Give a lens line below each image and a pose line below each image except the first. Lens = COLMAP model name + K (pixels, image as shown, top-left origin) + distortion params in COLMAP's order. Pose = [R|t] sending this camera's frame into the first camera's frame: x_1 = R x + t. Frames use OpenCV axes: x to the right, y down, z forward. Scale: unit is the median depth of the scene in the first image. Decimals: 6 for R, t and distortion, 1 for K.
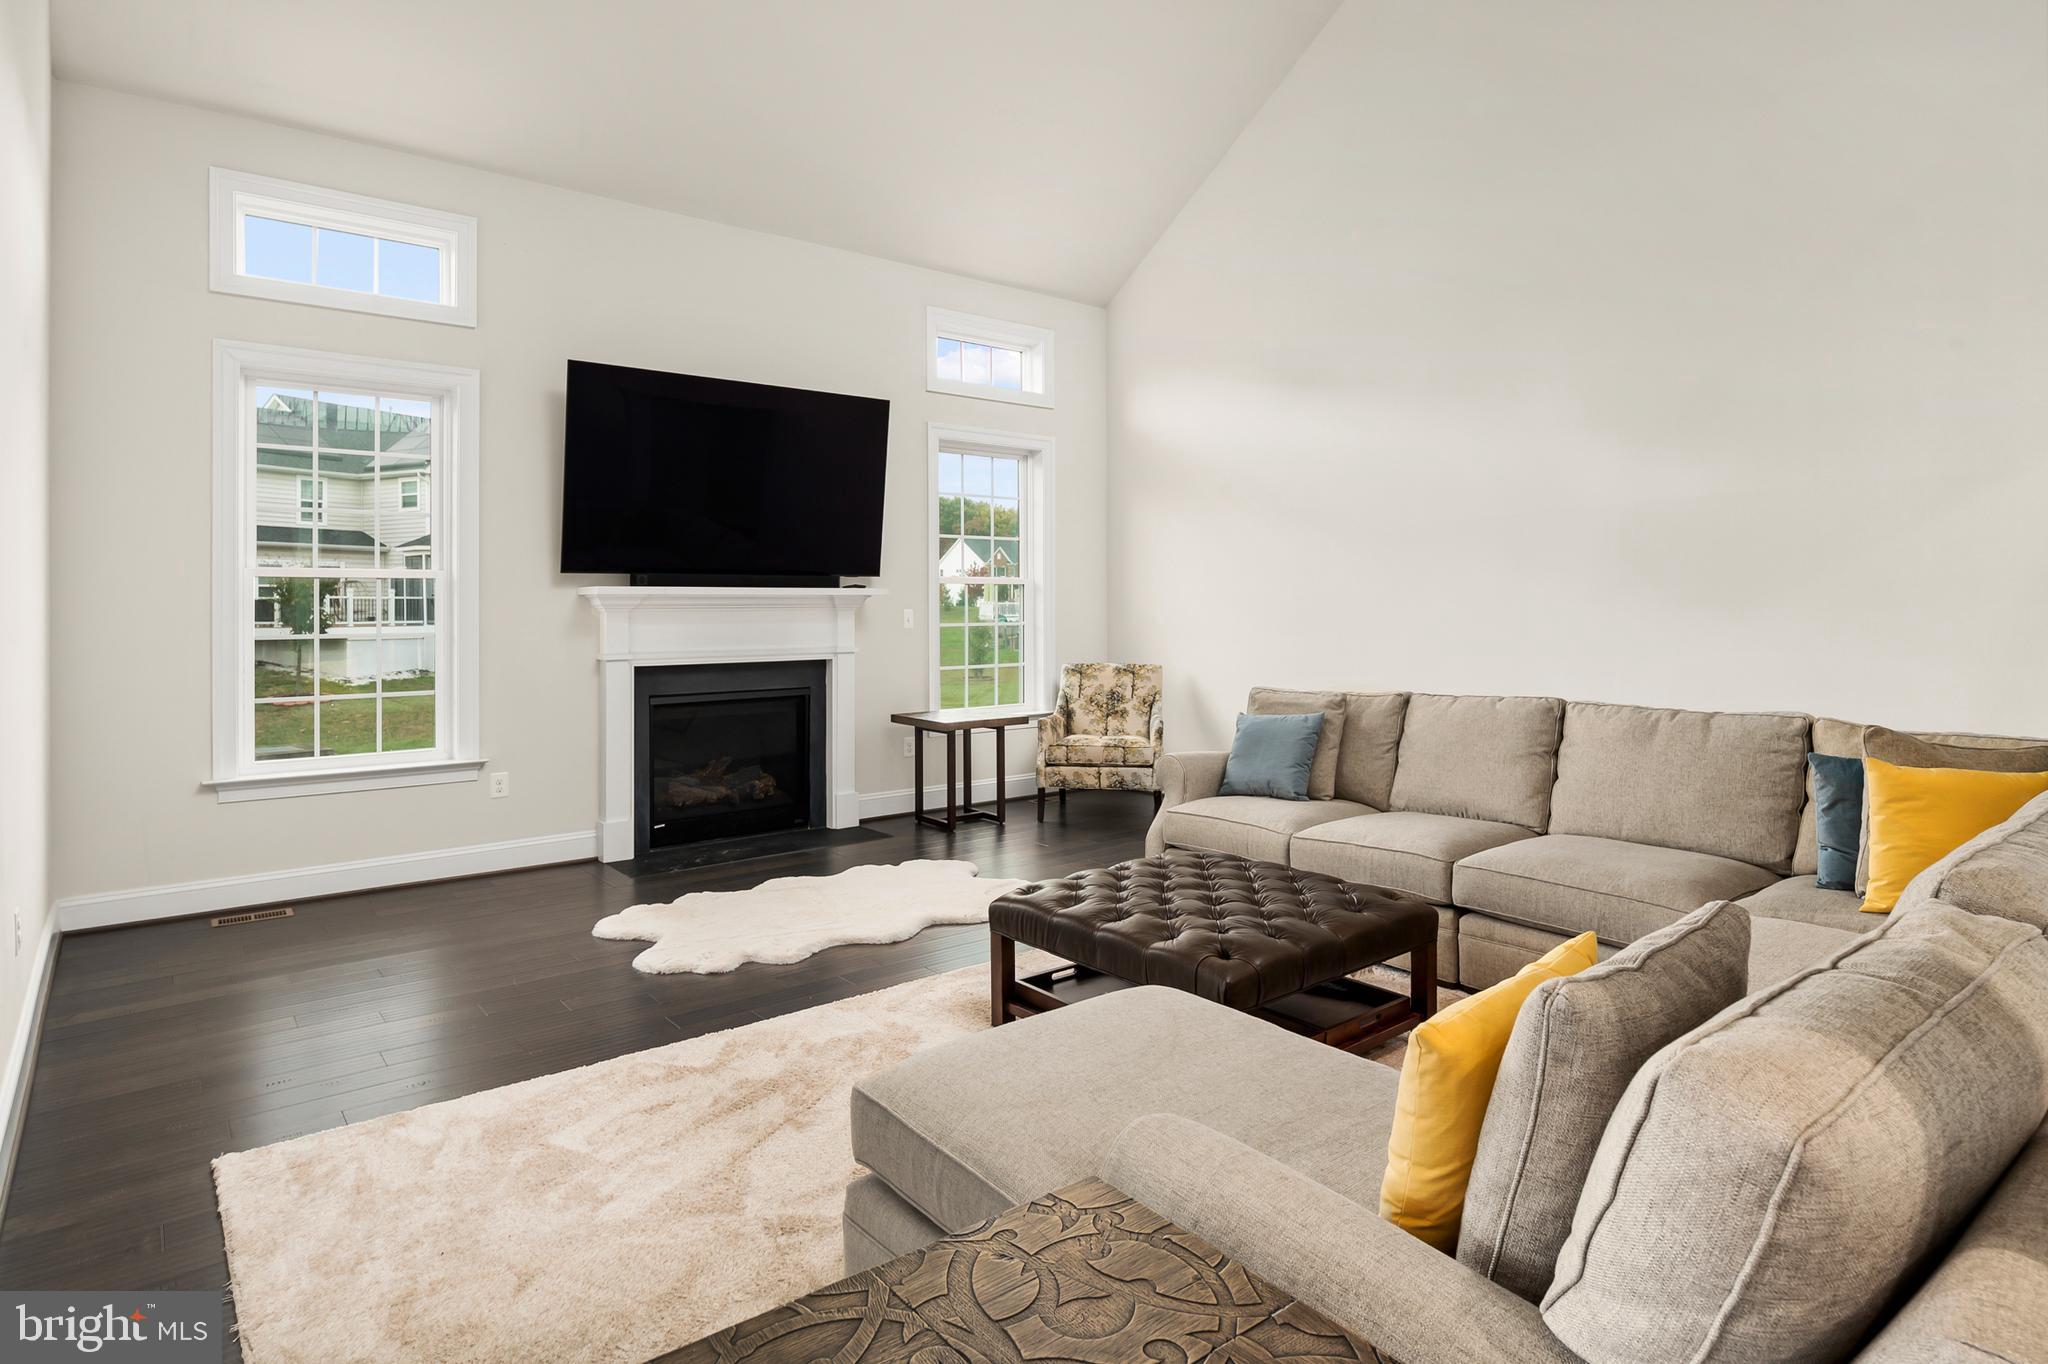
lens RADIAL K [[1117.0, 0, 1023.2], [0, 1117.0, 607.3], [0, 0, 1]] dist [0.000134, -0.001038]
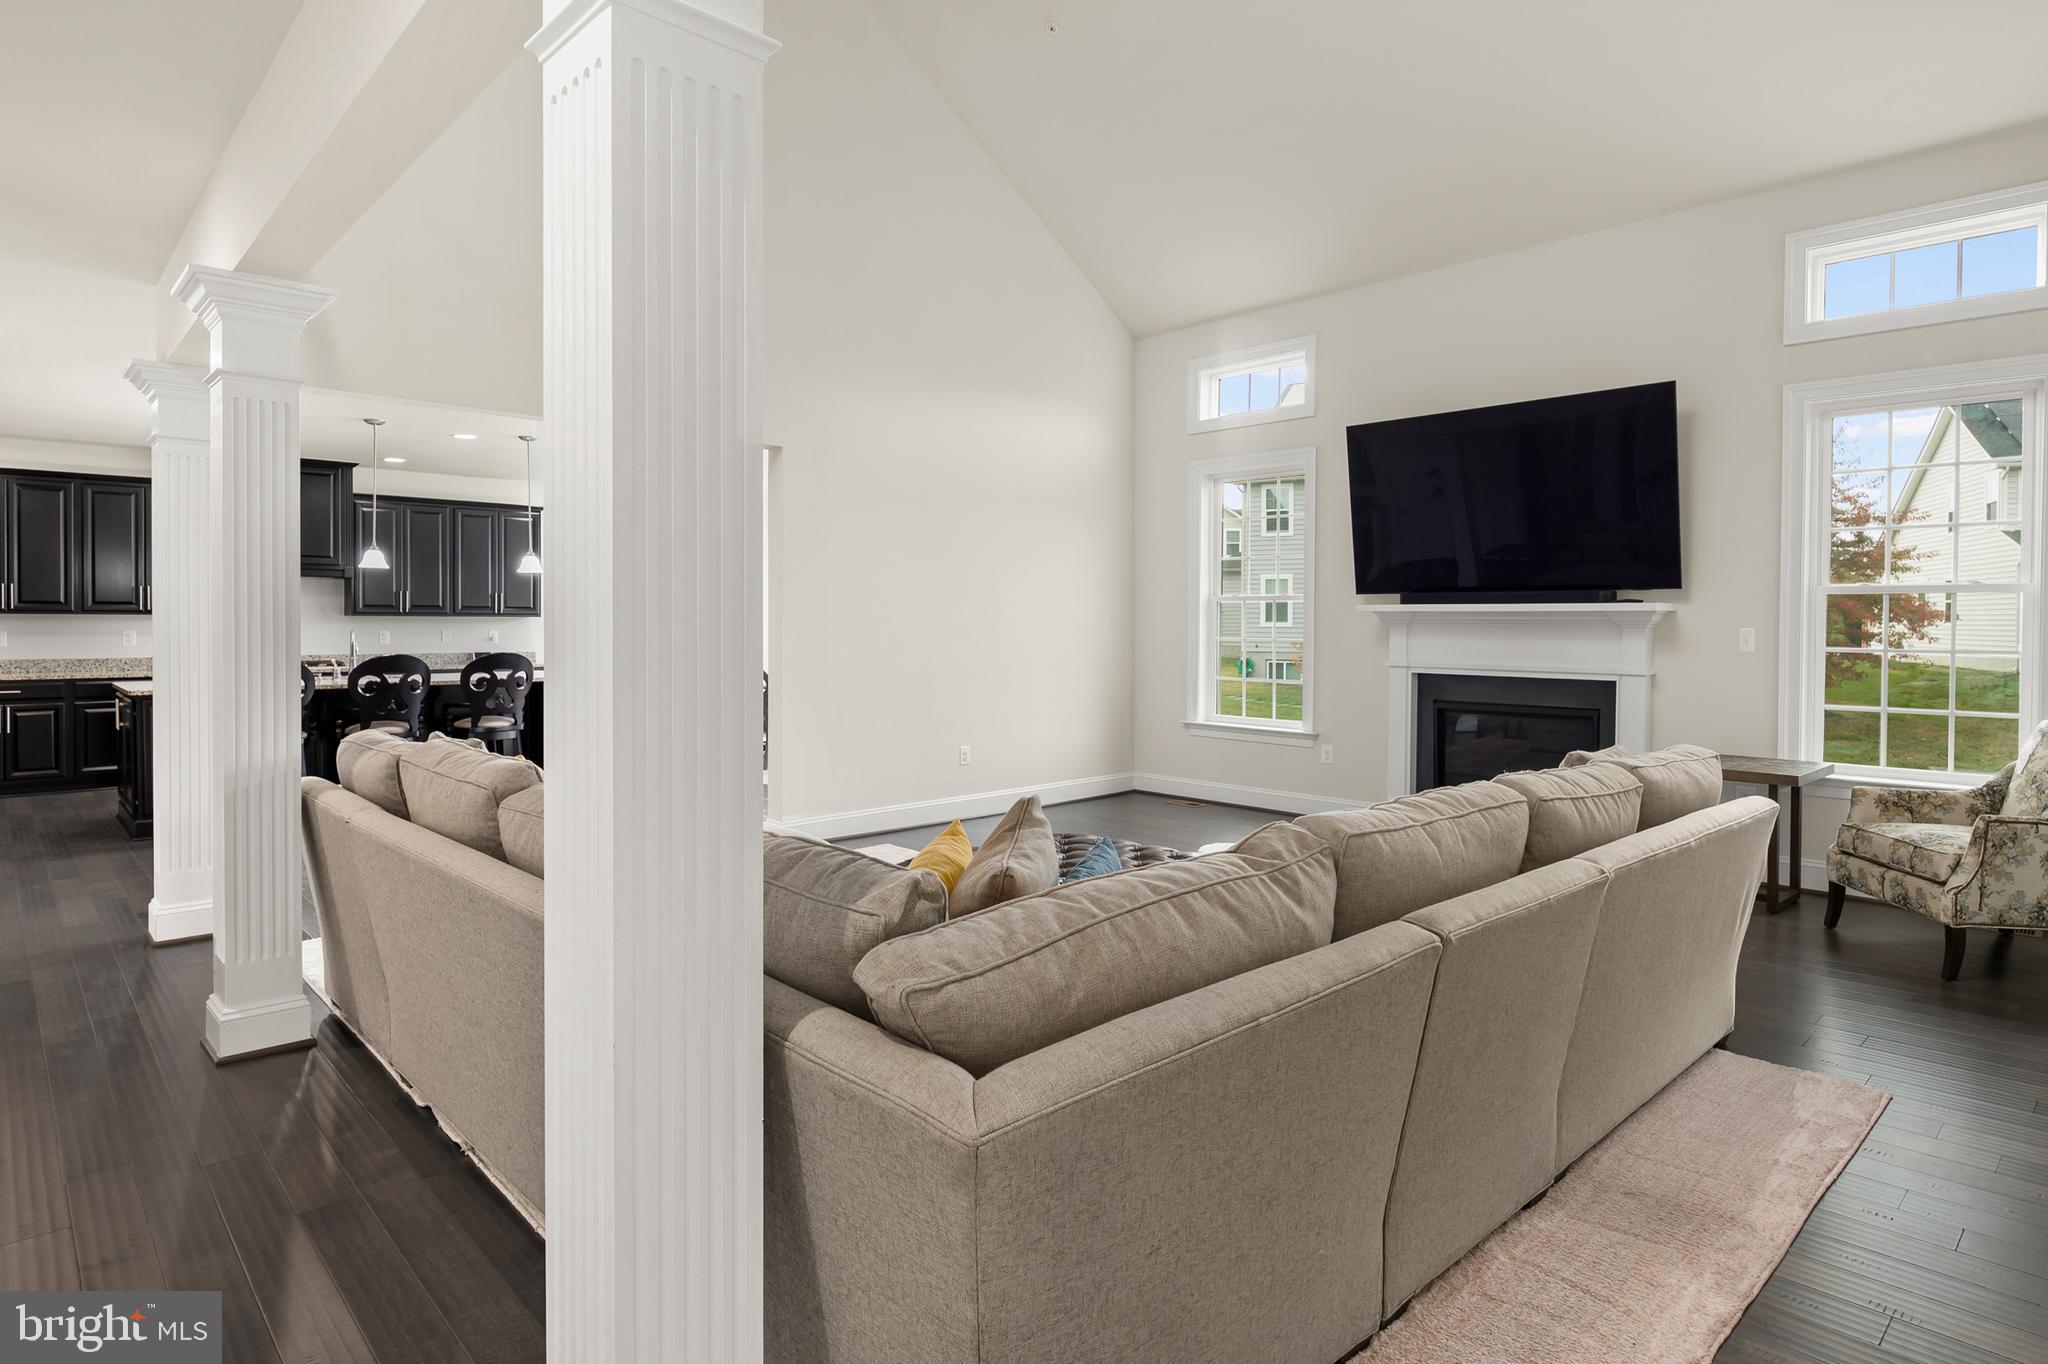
lens RADIAL K [[1125.3, 0, 1031.4], [0, 1125.3, 632.9], [0, 0, 1]] dist [-0.000455, 0.000099]
pose [[0.093439, 0.015575, -0.995503, 0.695271], [-0.008828, 0.999851, 0.014814, -0.002114], [0.995586, 0.007404, 0.093563, 0.439355]]
